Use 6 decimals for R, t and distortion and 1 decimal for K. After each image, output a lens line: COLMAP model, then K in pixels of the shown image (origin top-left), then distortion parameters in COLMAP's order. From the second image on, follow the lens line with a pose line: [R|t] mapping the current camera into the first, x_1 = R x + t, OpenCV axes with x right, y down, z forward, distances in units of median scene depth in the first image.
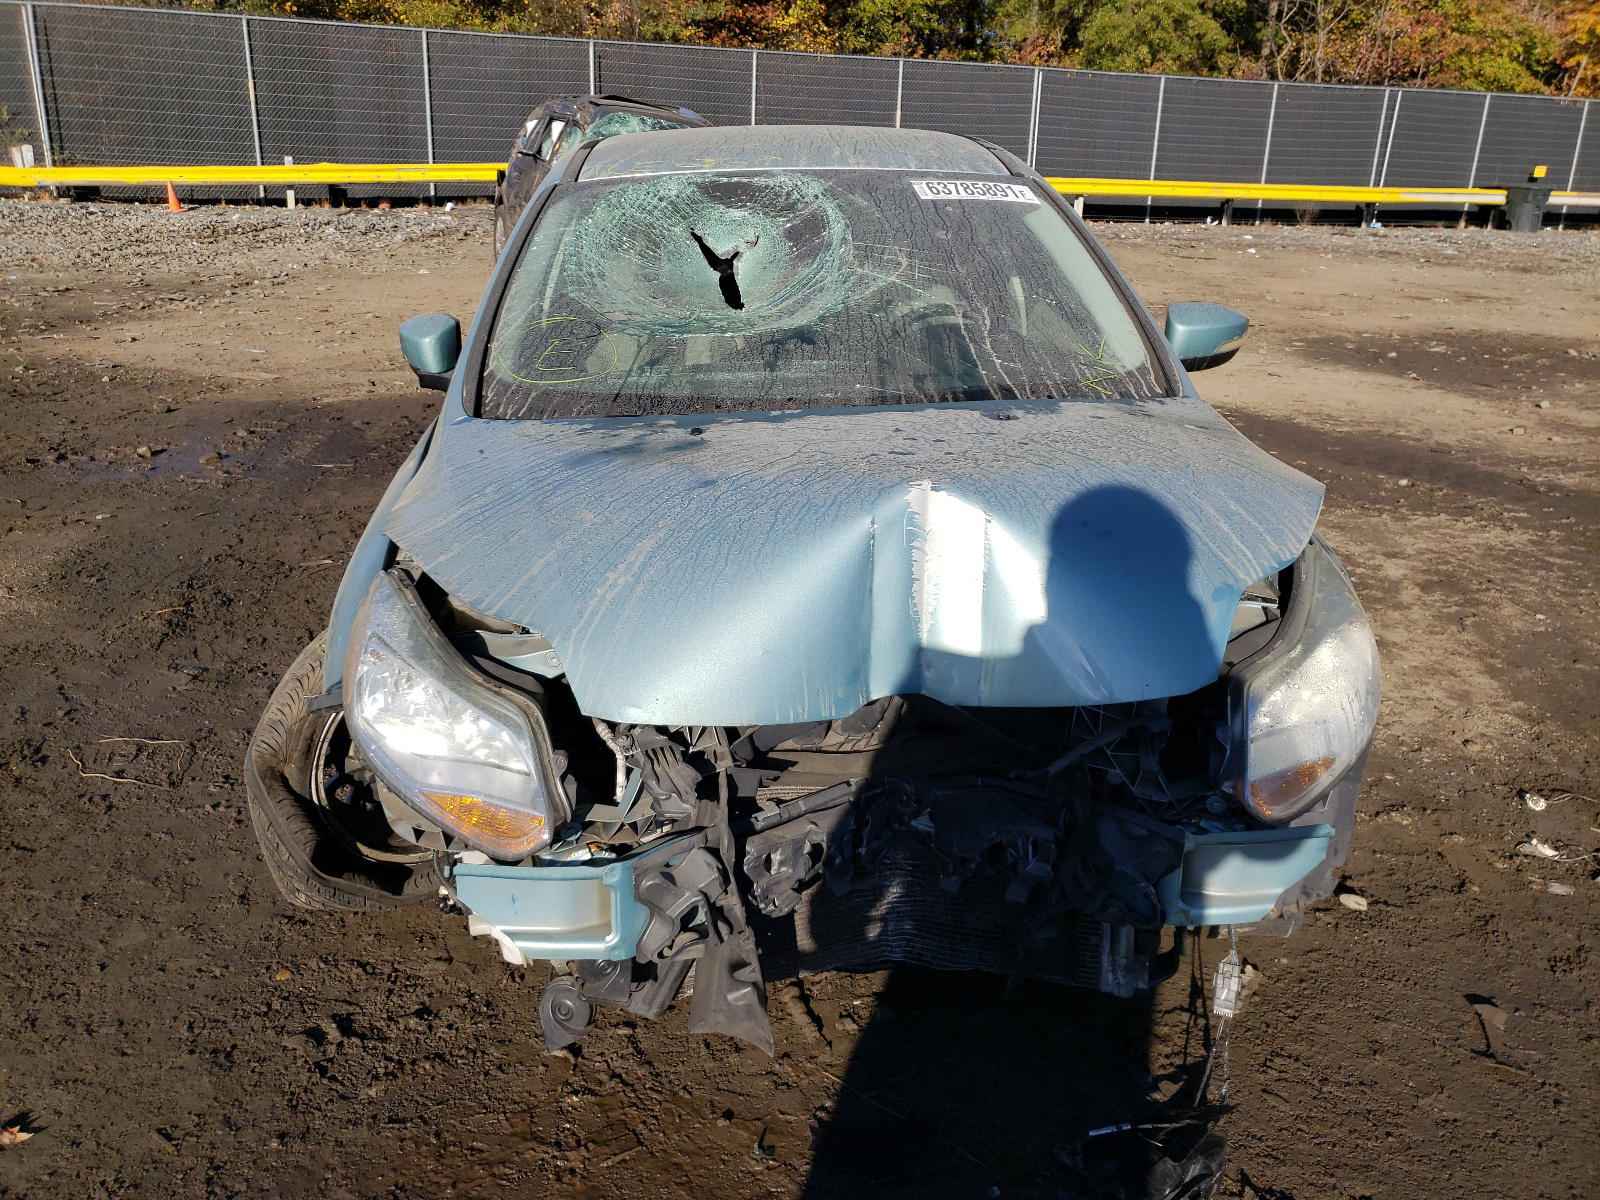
lens RADIAL K [[1204.9, 0, 799.6], [0, 1204.9, 595.9], [0, 0, 1]] dist [-0.005622, 0.017686]
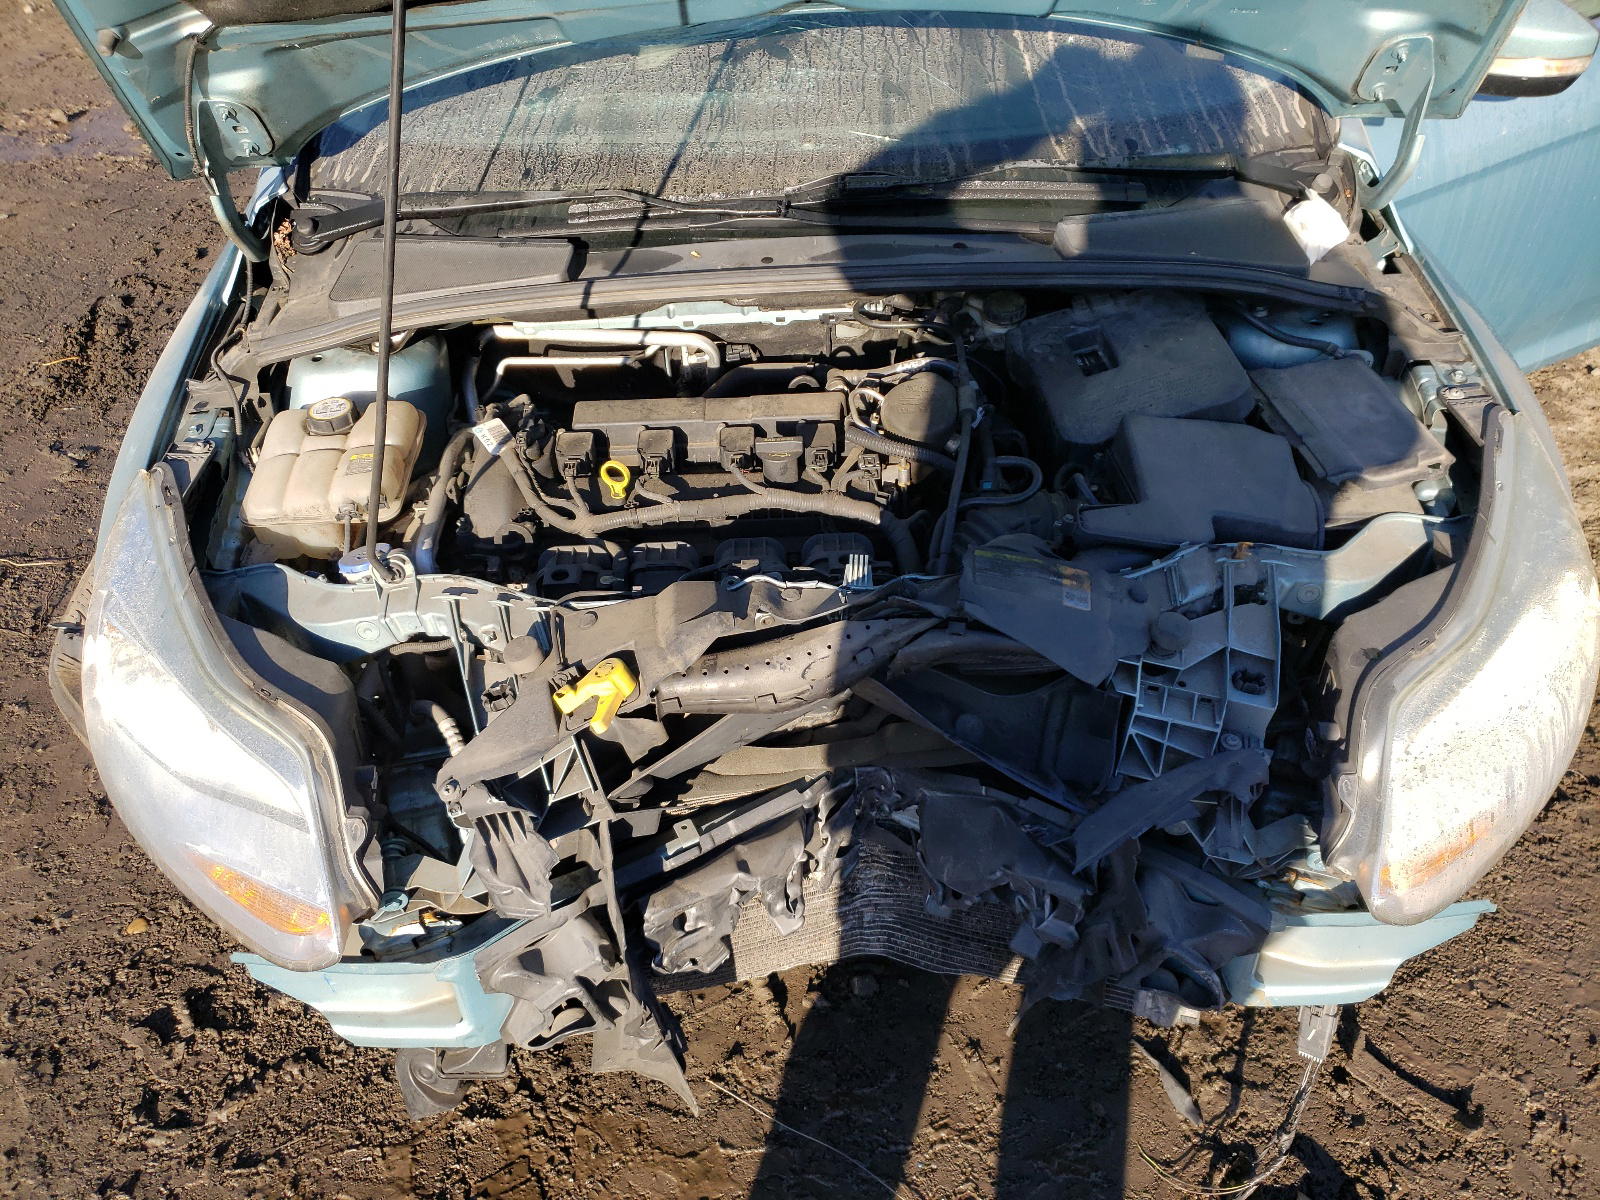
lens RADIAL K [[1204.9, 0, 800.6], [0, 1204.9, 603.0], [0, 0, 1]] dist [-0.005622, 0.017686]
pose [[0.998373, 0.011286, -0.055884, 0.076342], [0.006877, 0.949217, 0.314546, -0.166721], [0.056596, -0.314418, 0.947596, 0.339799]]
